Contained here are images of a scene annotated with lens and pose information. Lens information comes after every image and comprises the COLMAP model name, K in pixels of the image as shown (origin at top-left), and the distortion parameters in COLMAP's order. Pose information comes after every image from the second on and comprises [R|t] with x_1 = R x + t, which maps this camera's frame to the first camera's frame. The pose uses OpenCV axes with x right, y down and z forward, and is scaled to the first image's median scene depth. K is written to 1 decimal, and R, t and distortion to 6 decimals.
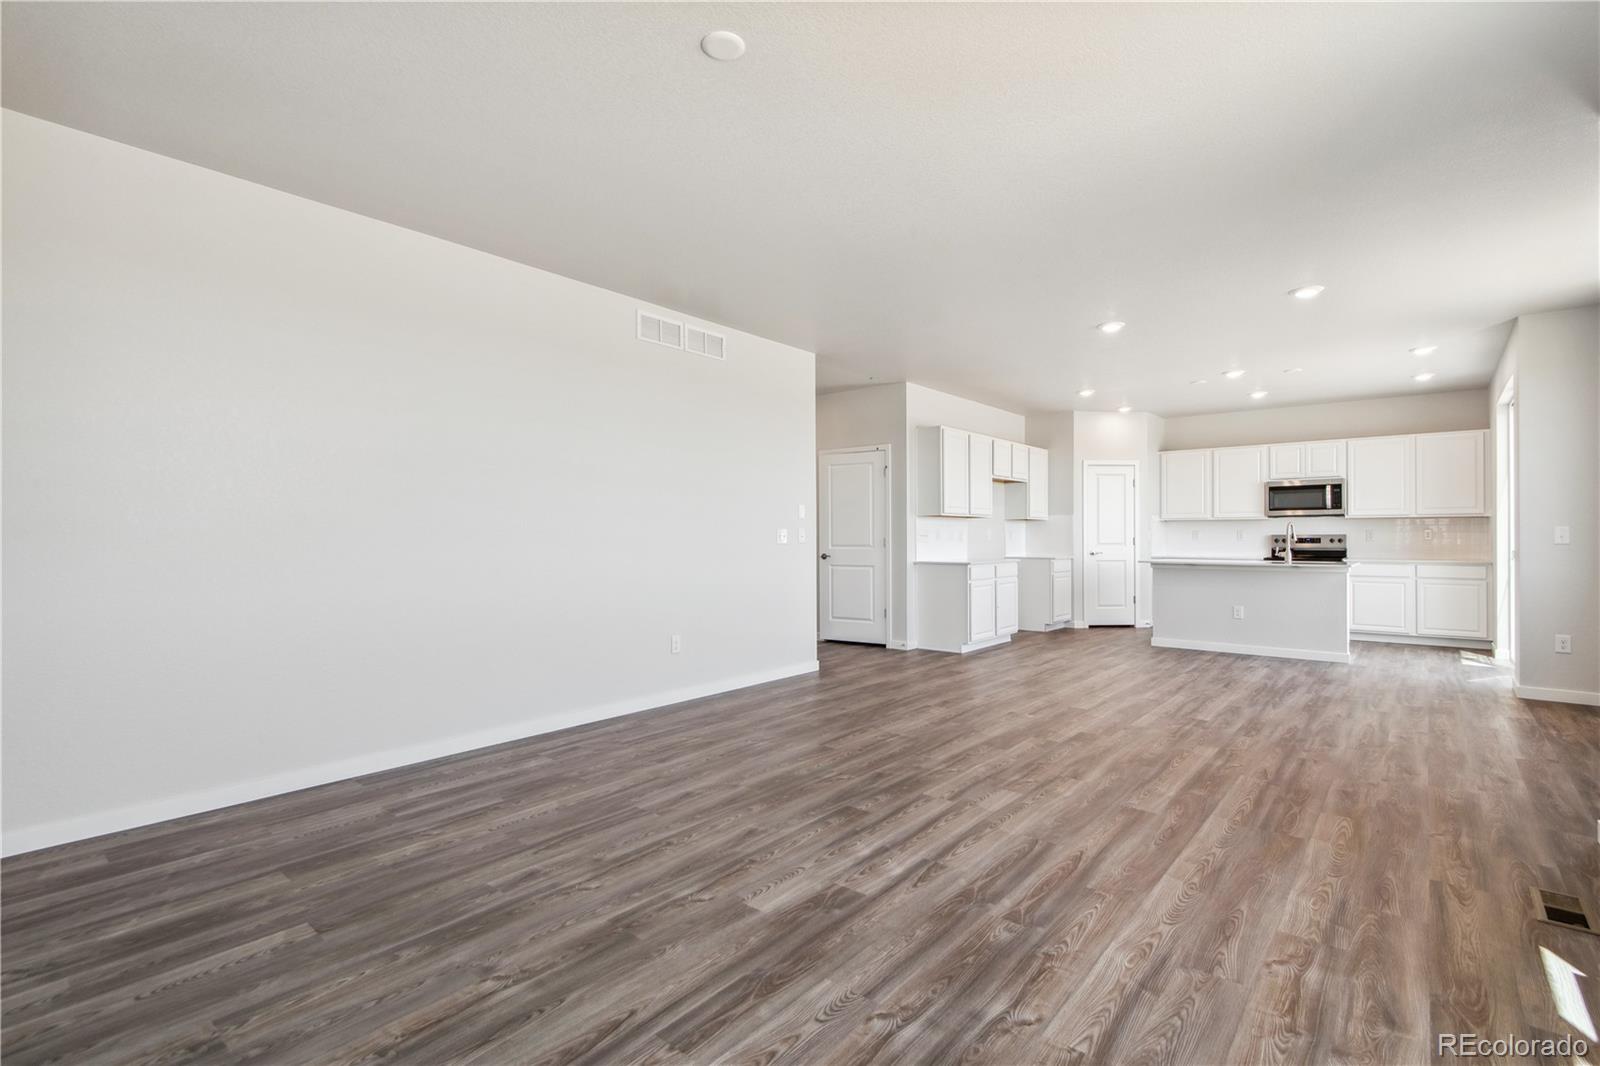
lens RADIAL K [[747.3, 0, 806.6], [0, 747.3, 528.3], [0, 0, 1]] dist [0.015376, -0.005278]
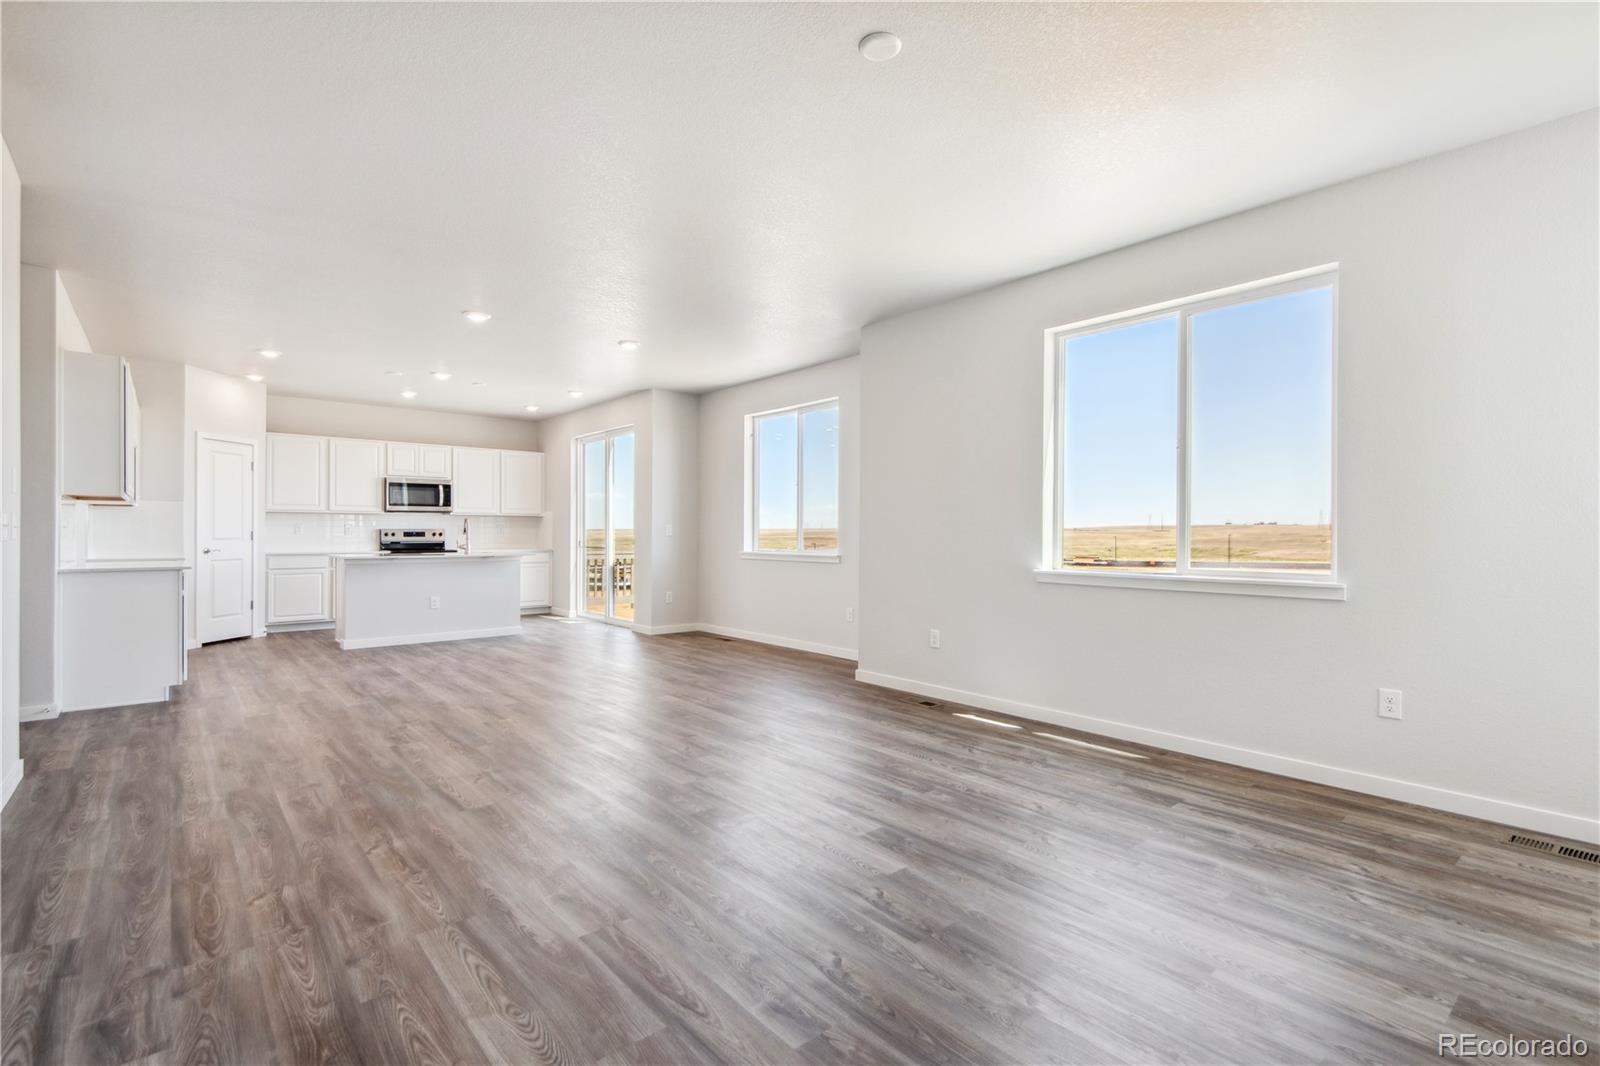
lens RADIAL K [[747.3, 0, 814.3], [0, 747.3, 534.8], [0, 0, 1]] dist [0.015376, -0.005278]
pose [[0.157465, -0.001915, 0.987523, -0.329738], [-0.014596, 0.999884, 0.004267, 0.004077], [-0.987417, -0.015086, 0.157419, 0.270225]]
